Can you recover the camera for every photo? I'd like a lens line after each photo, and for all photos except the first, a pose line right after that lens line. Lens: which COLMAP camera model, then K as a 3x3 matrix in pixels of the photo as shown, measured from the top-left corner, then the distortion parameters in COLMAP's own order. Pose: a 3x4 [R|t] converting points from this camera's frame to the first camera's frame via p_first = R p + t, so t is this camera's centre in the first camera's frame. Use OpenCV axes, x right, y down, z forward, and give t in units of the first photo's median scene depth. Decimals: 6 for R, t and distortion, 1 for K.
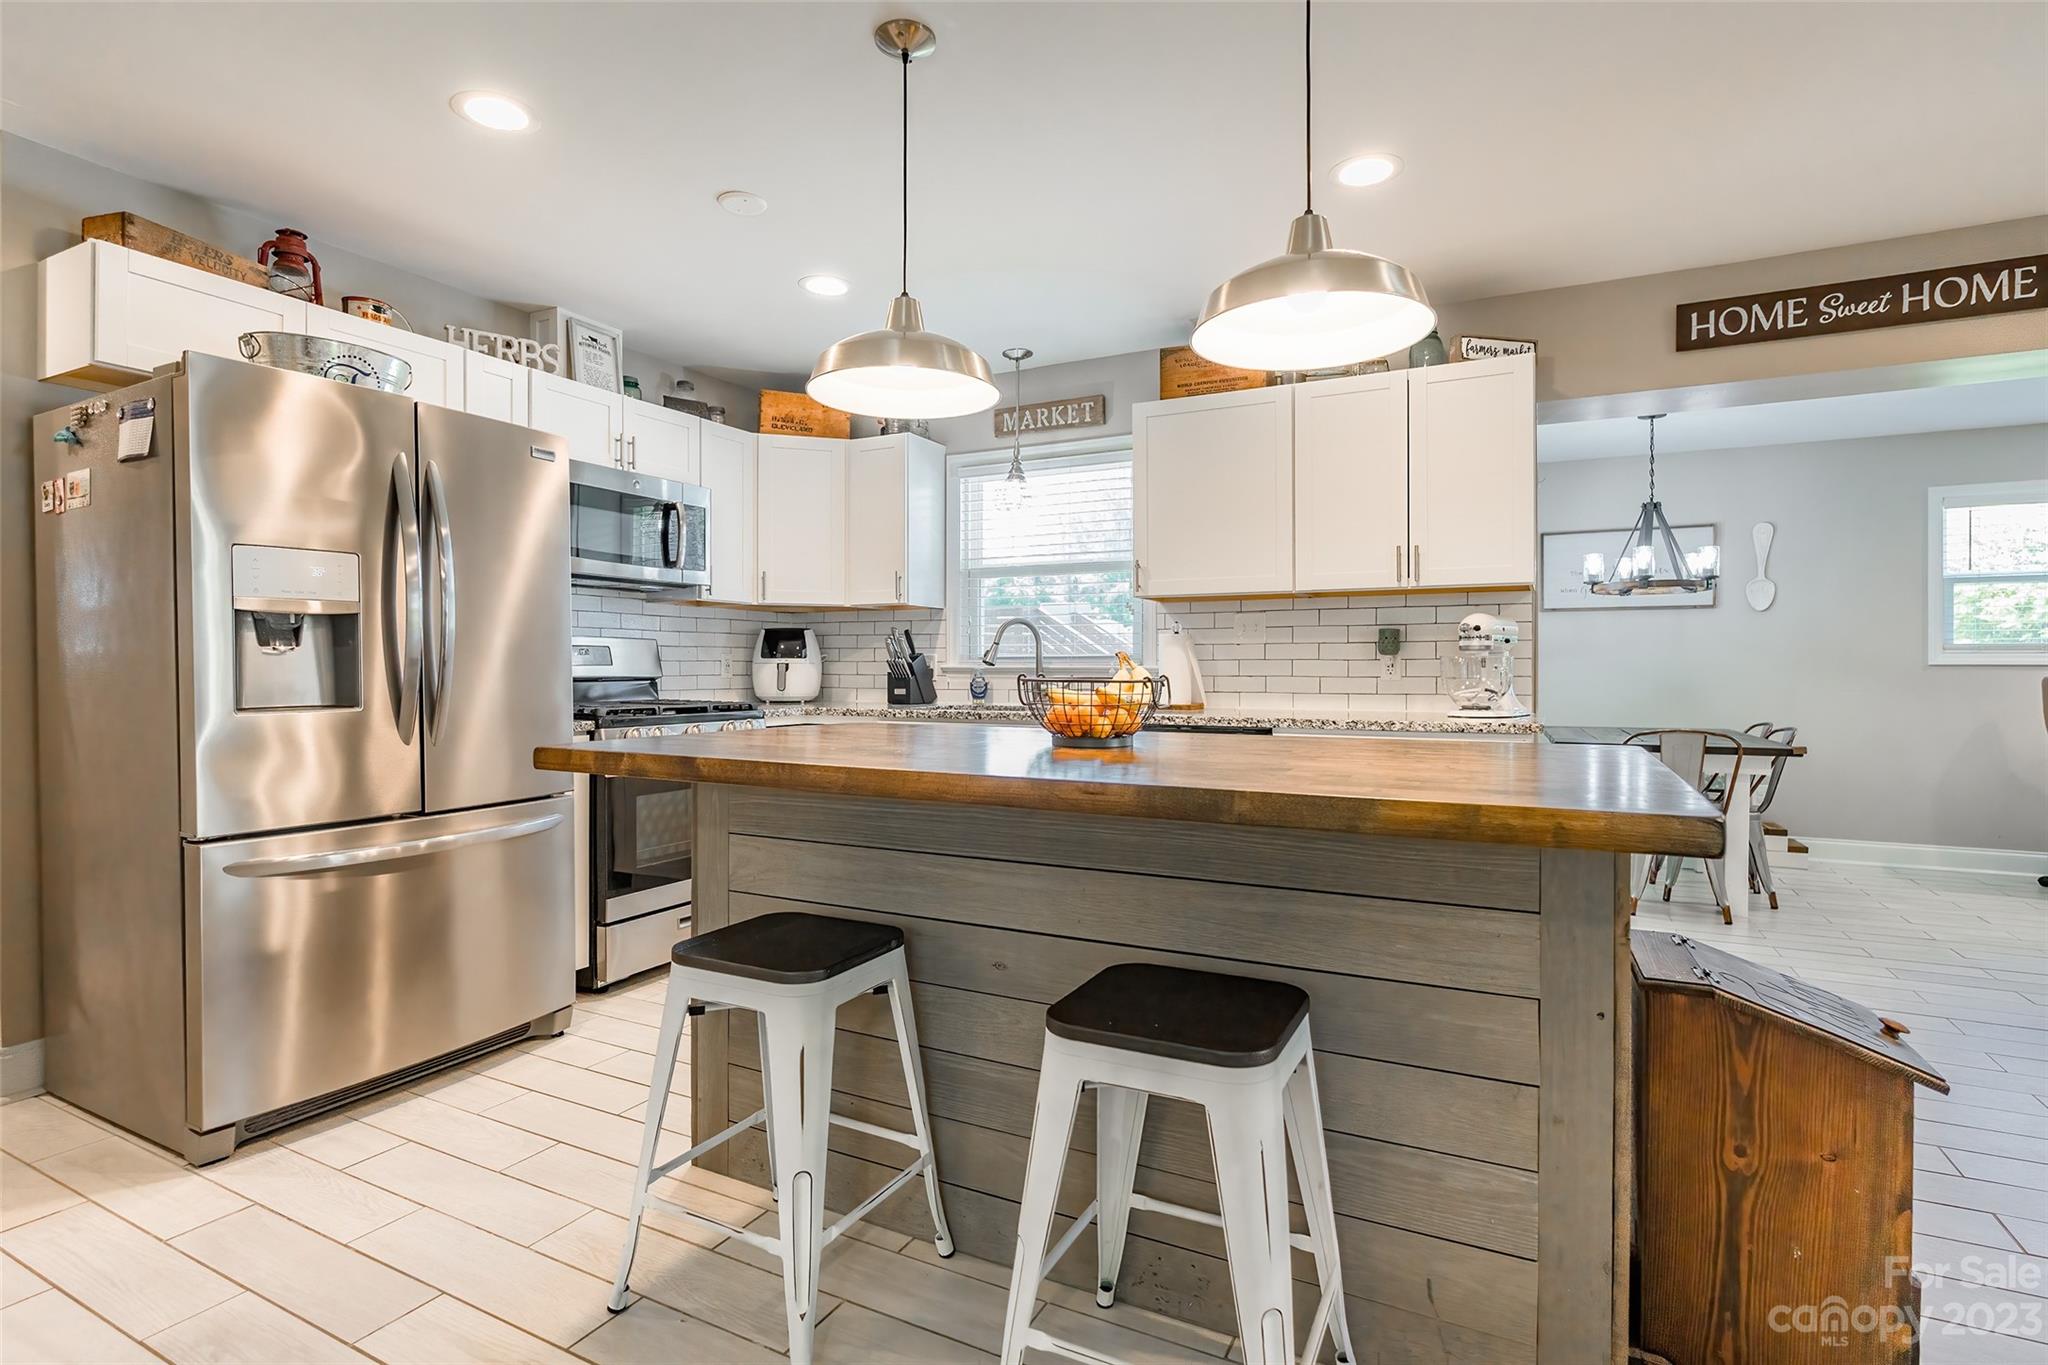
lens RADIAL K [[935.7, 0, 1125.3], [0, 935.7, 672.8], [0, 0, 1]] dist [-0.007267, -0.000043]
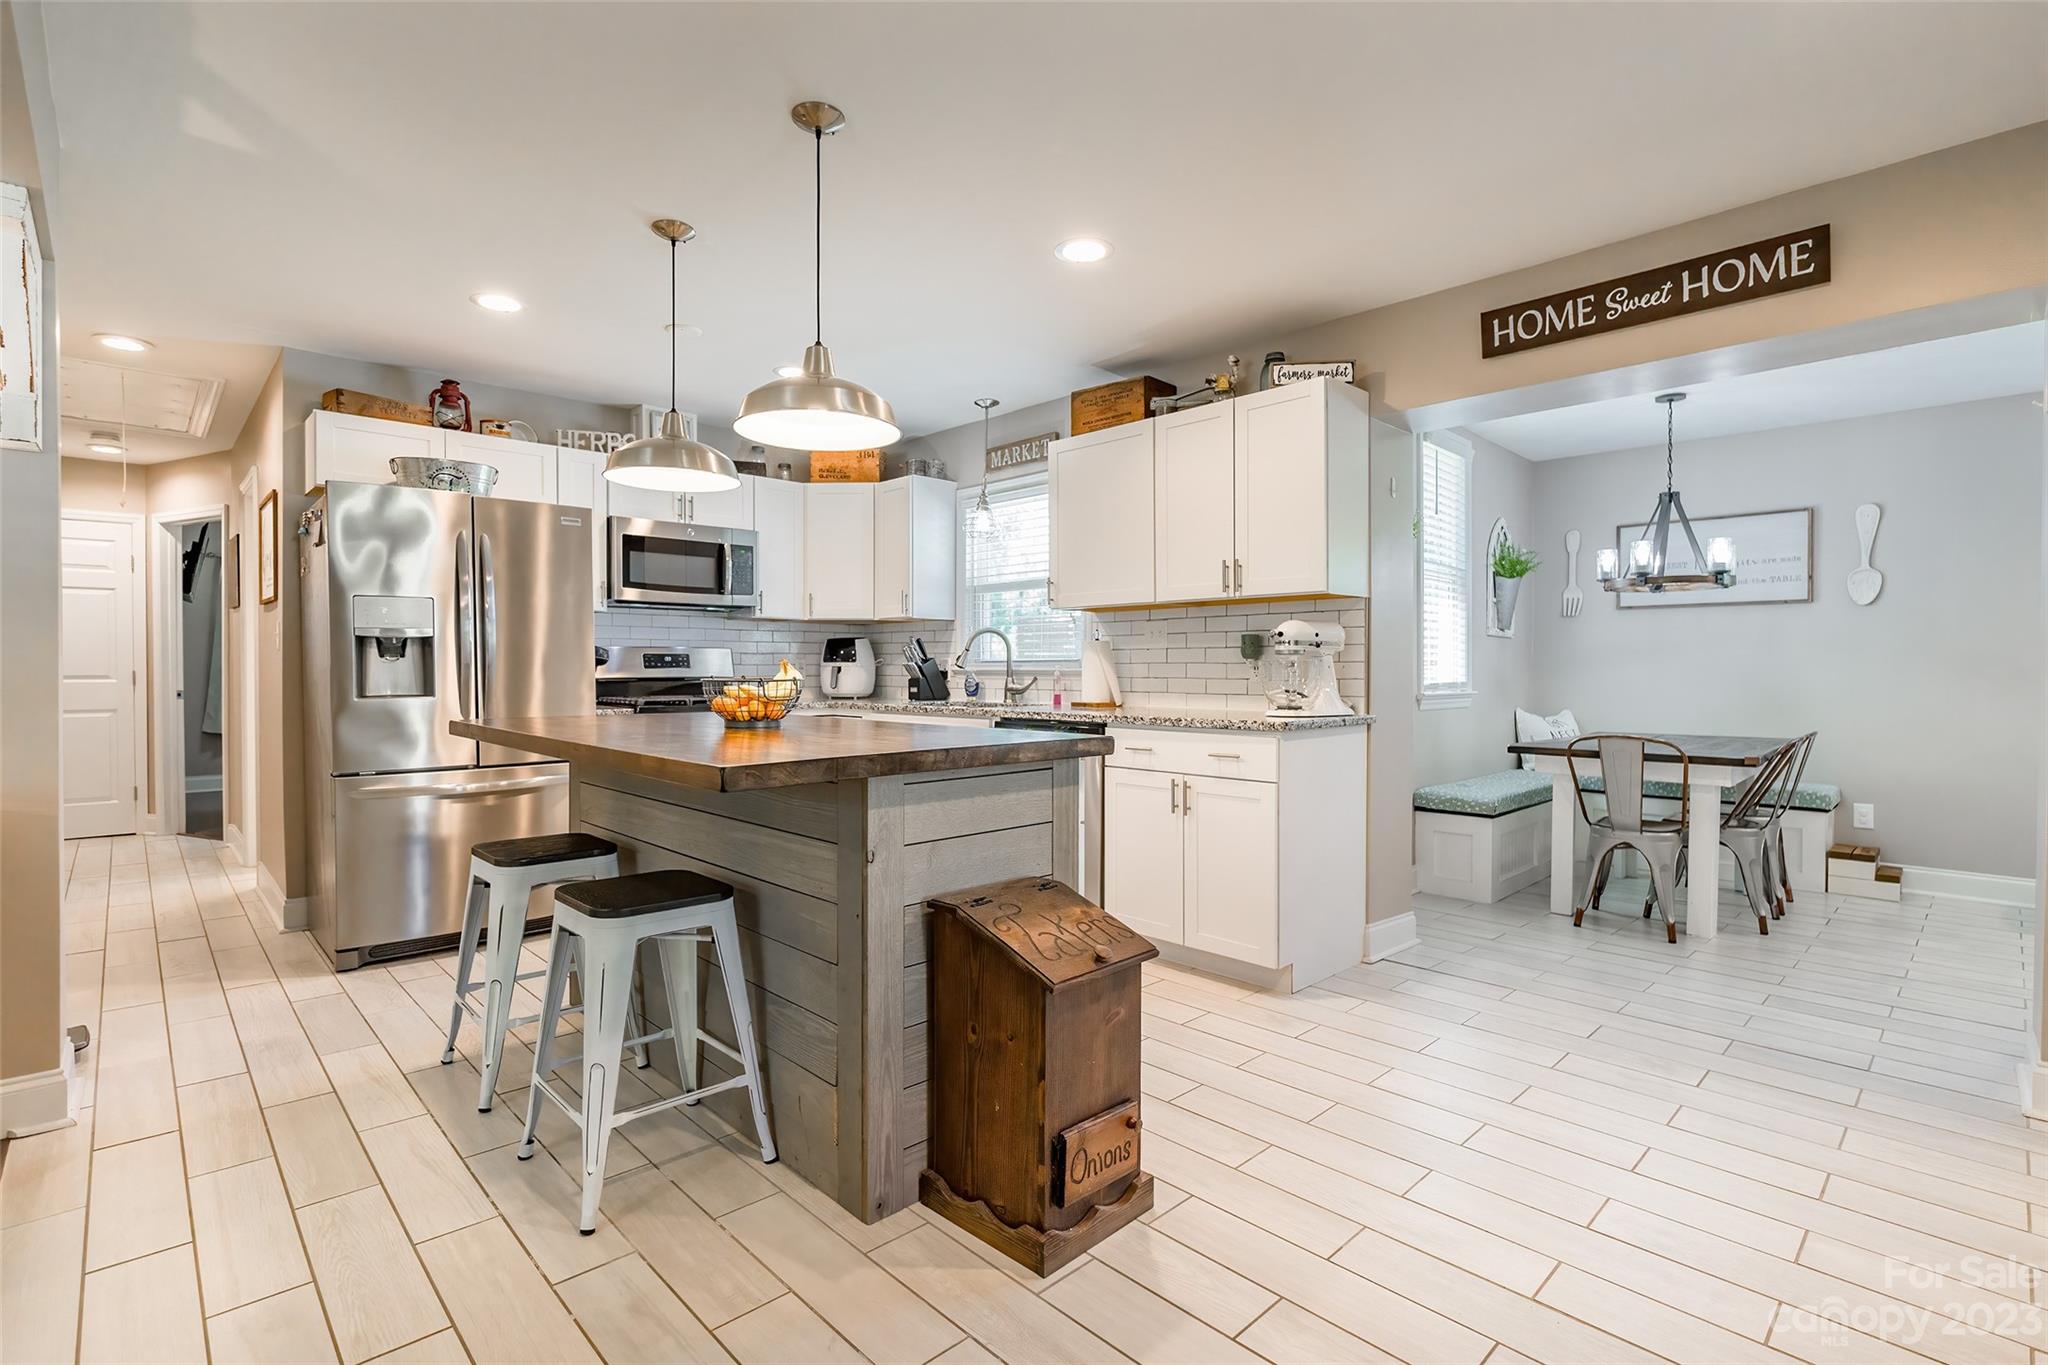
lens RADIAL K [[927.8, 0, 1096.6], [0, 927.8, 681.6], [0, 0, 1]] dist [-0.008706, -0.000093]
pose [[0.950274, 0.004133, -0.311388, 0.491682], [-0.001456, 0.999960, 0.008828, -0.001808], [0.311412, -0.007936, 0.950242, -0.086796]]
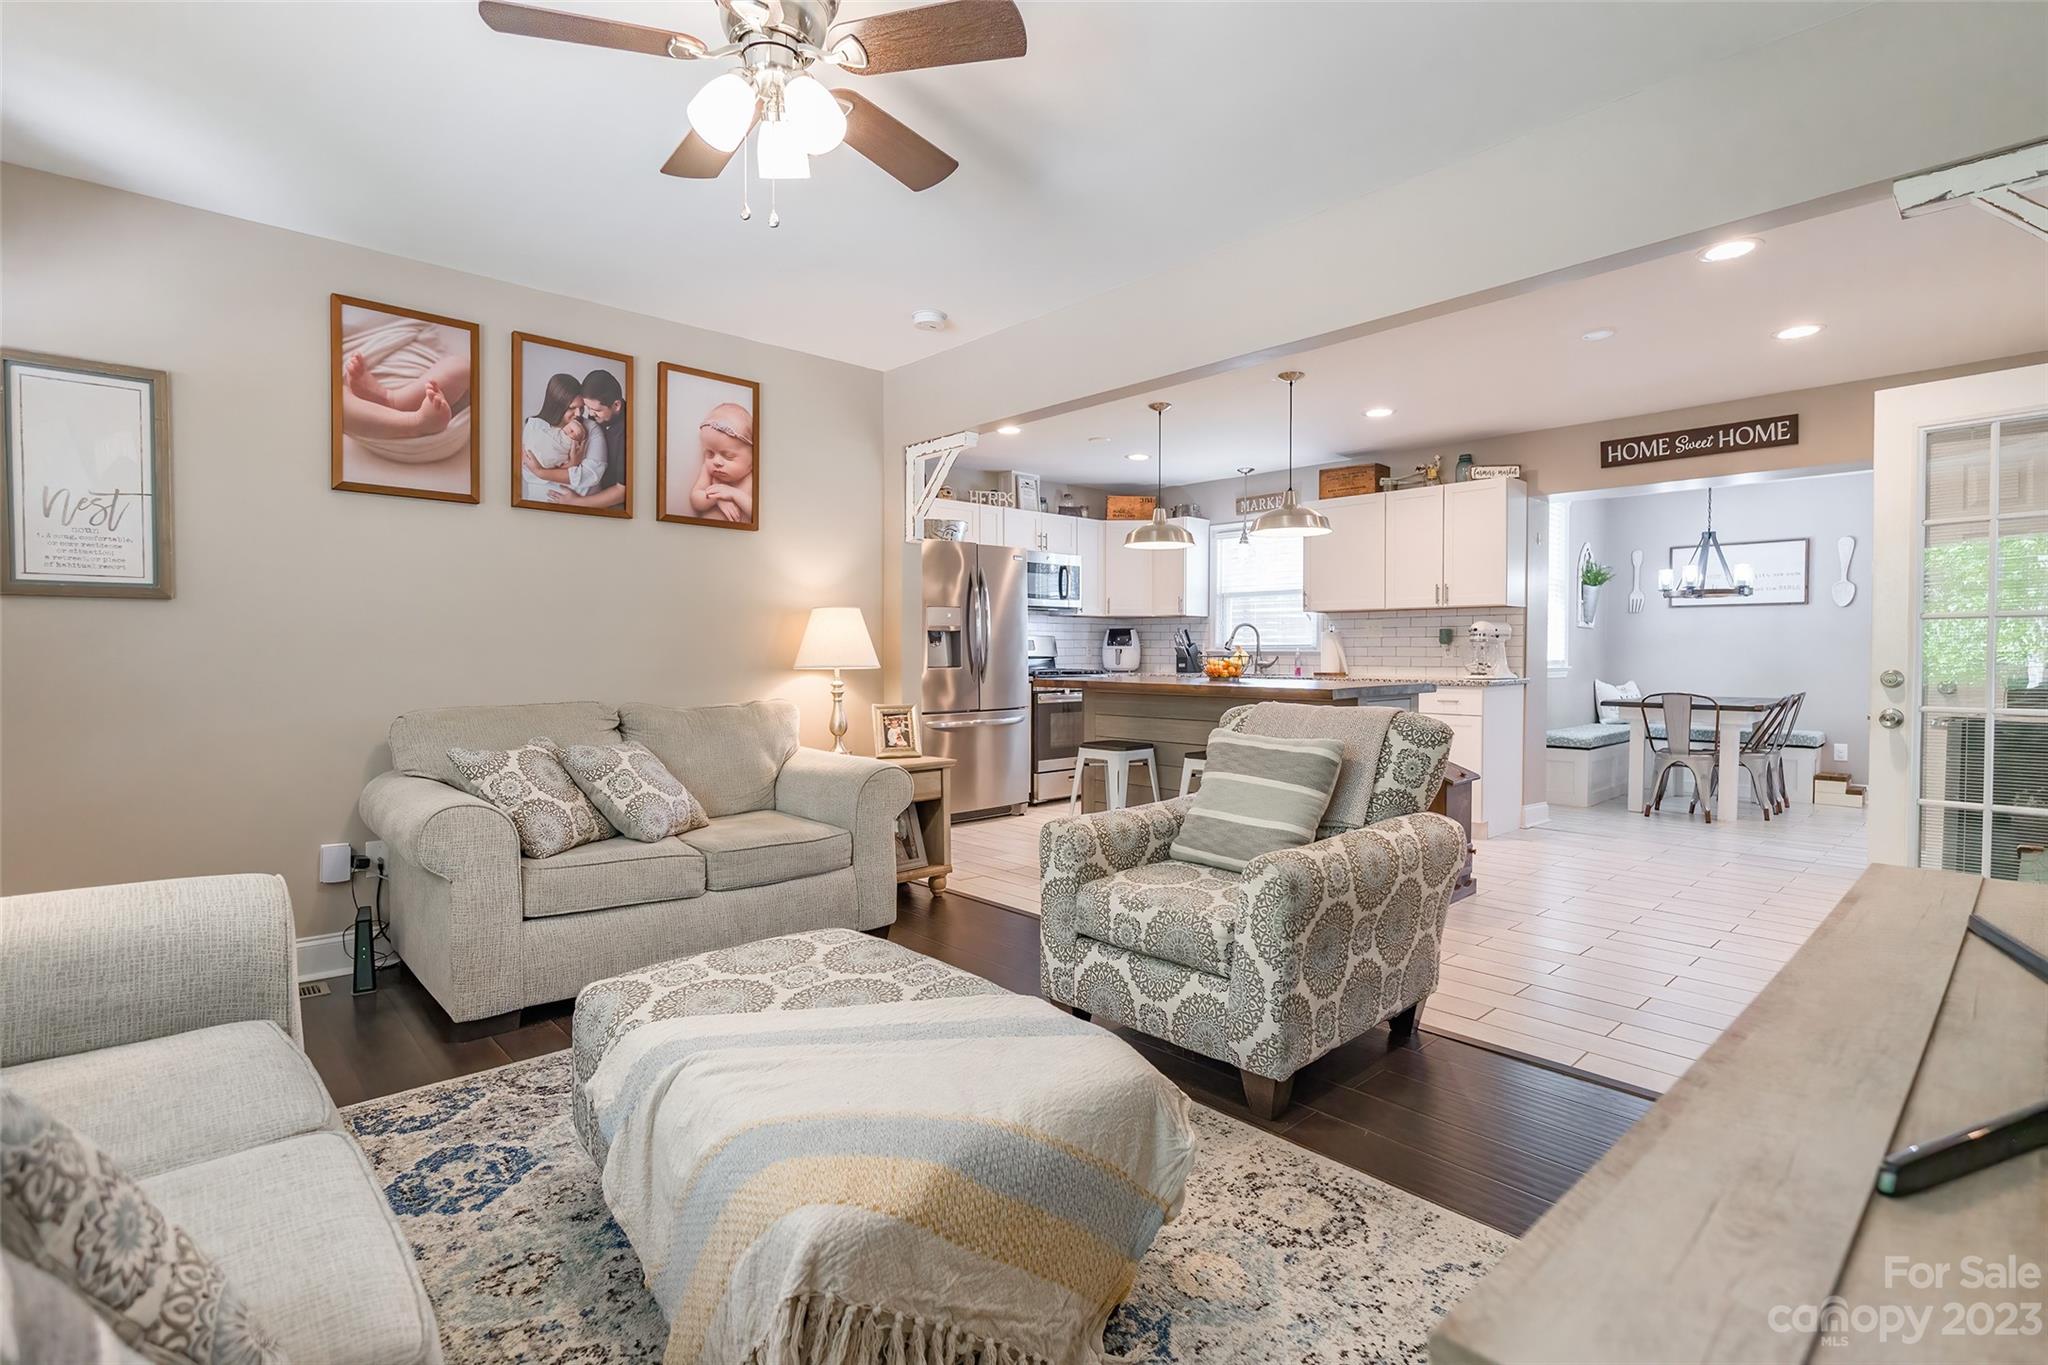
lens RADIAL K [[884.3, 0, 1158.7], [0, 884.3, 677.9], [0, 0, 1]] dist [-0.003052, -0.000317]
pose [[0.951072, 0.009314, -0.308828, 0.310833], [-0.001713, 0.999689, 0.024875, 0.003966], [0.308963, -0.023128, 0.950793, -0.793366]]
